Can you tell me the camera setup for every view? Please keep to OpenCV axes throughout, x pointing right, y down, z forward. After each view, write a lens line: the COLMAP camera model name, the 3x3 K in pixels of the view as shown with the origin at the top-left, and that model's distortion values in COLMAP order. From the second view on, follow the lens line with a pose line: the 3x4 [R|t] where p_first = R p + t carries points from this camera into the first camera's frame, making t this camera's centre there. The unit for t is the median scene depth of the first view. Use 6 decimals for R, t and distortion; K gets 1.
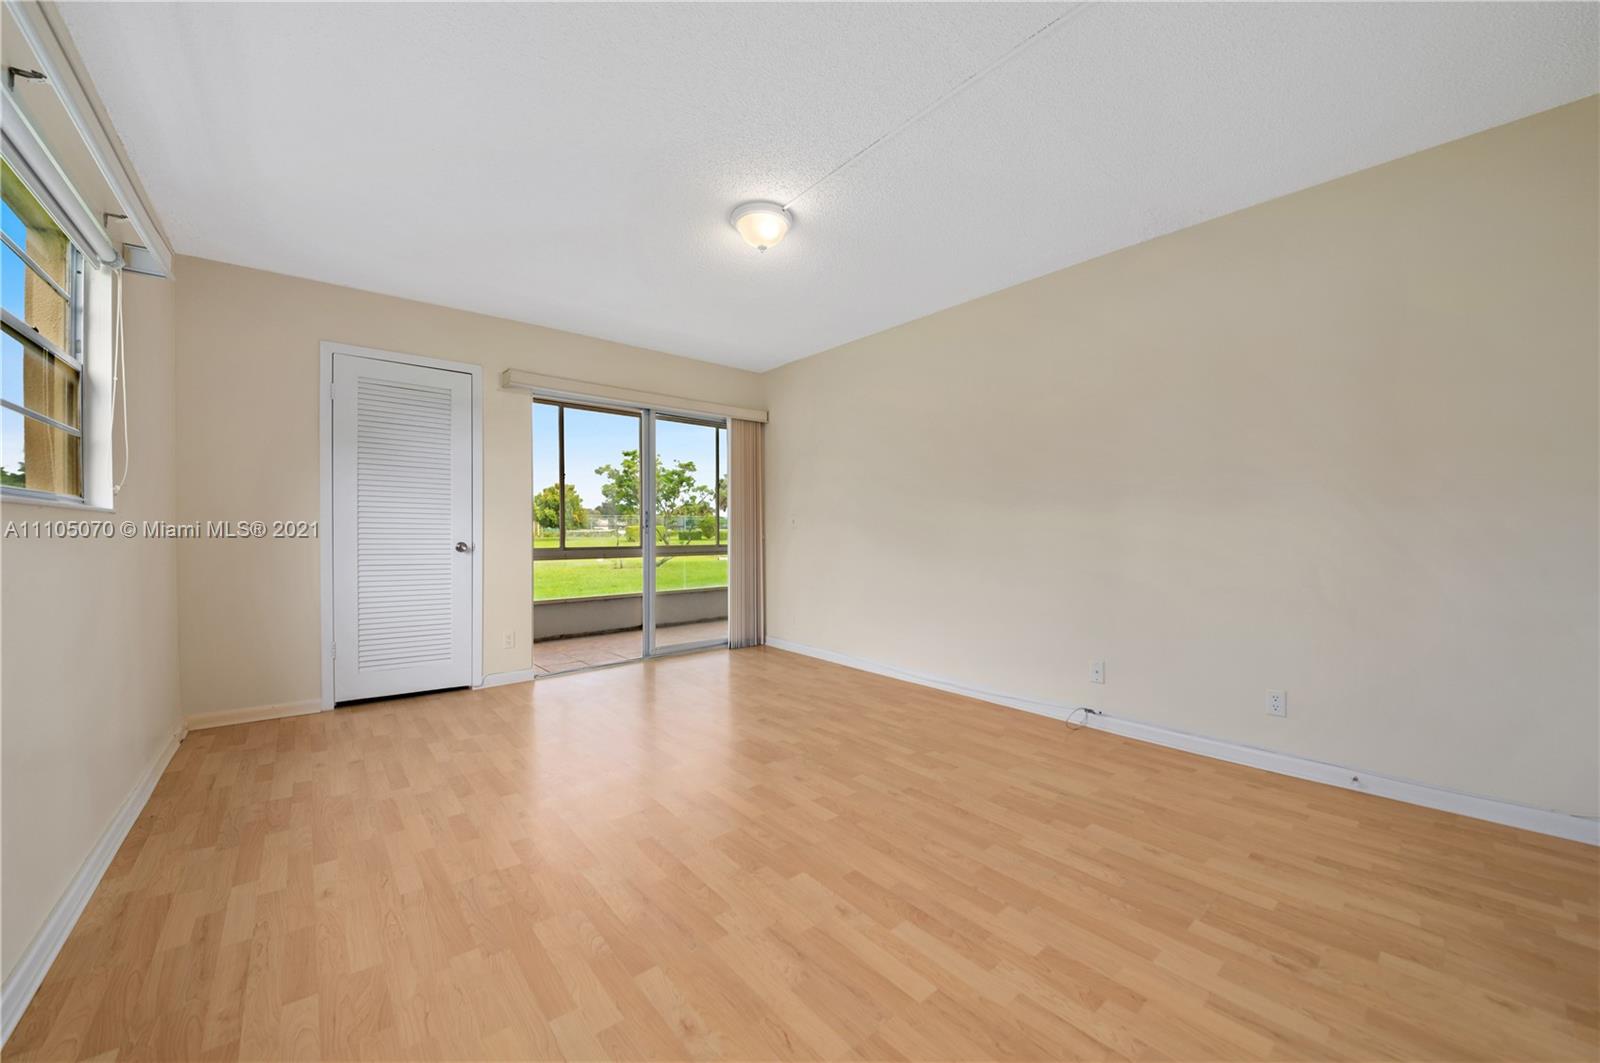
lens RADIAL K [[572.0, 0, 817.1], [0, 572.0, 537.0], [0, 0, 1]] dist [-0.023129, -0.004693]
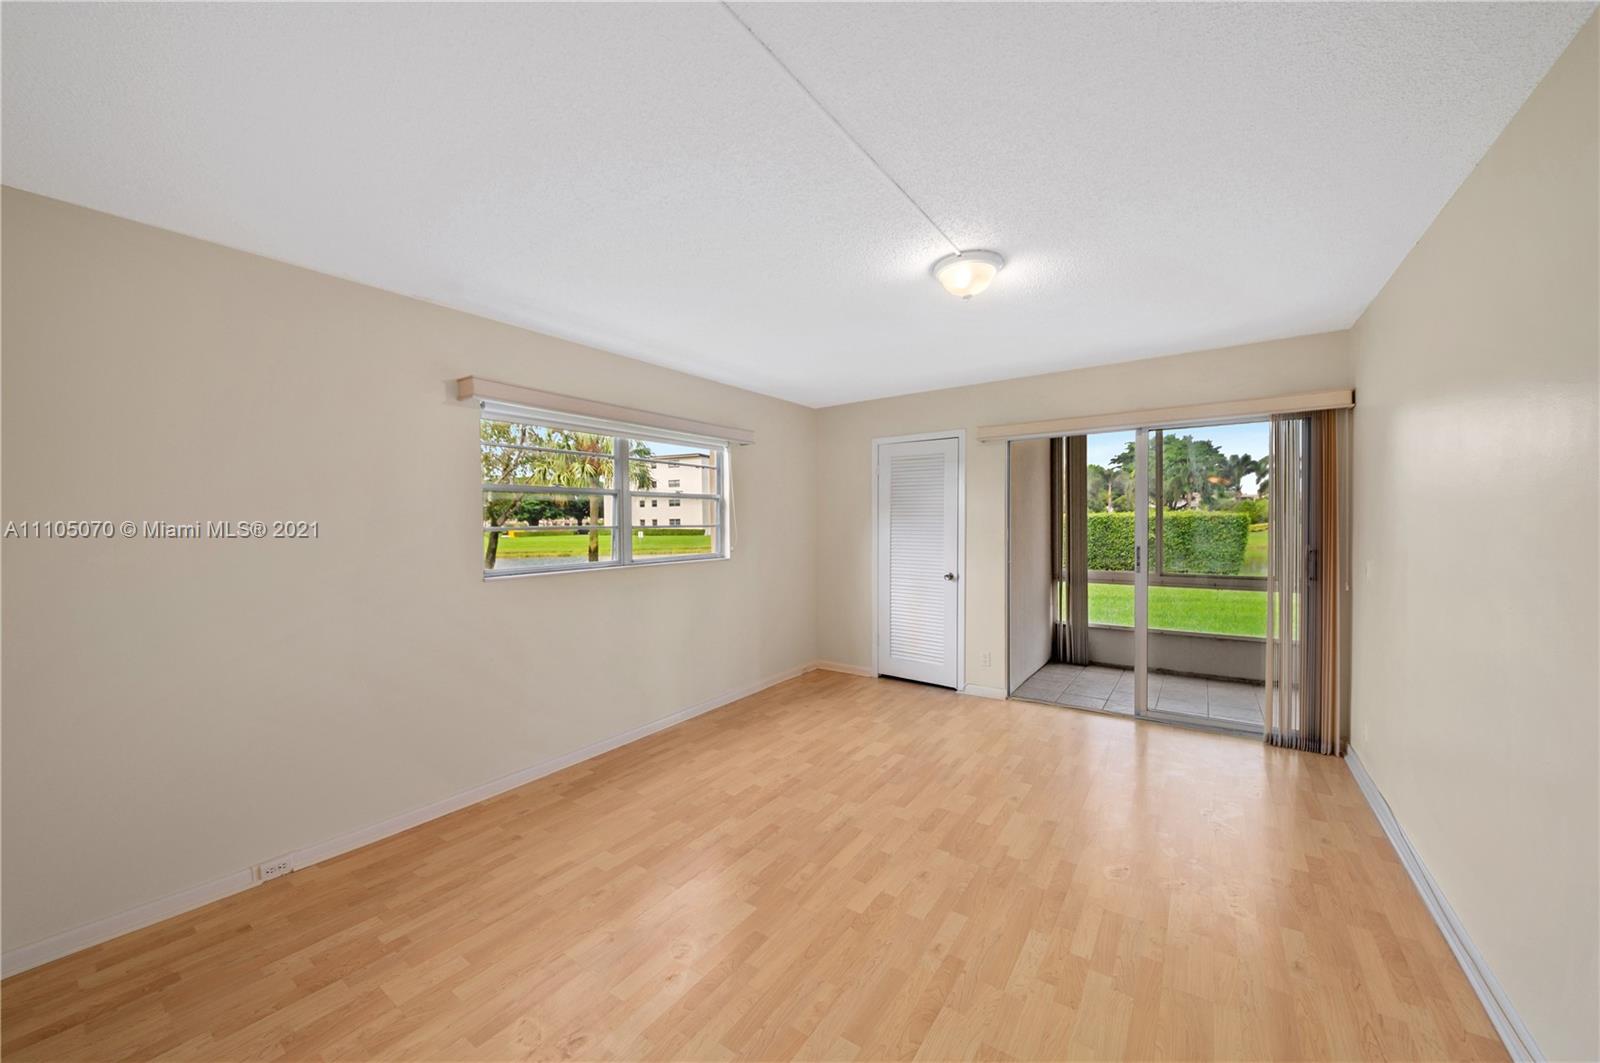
lens RADIAL K [[572.0, 0, 790.8], [0, 572.0, 524.5], [0, 0, 1]] dist [-0.023129, -0.004693]
pose [[0.241346, 0.004180, -0.970430, 0.730373], [-0.006515, 0.999975, 0.002687, -0.139897], [0.970417, 0.005674, 0.241367, 0.494199]]
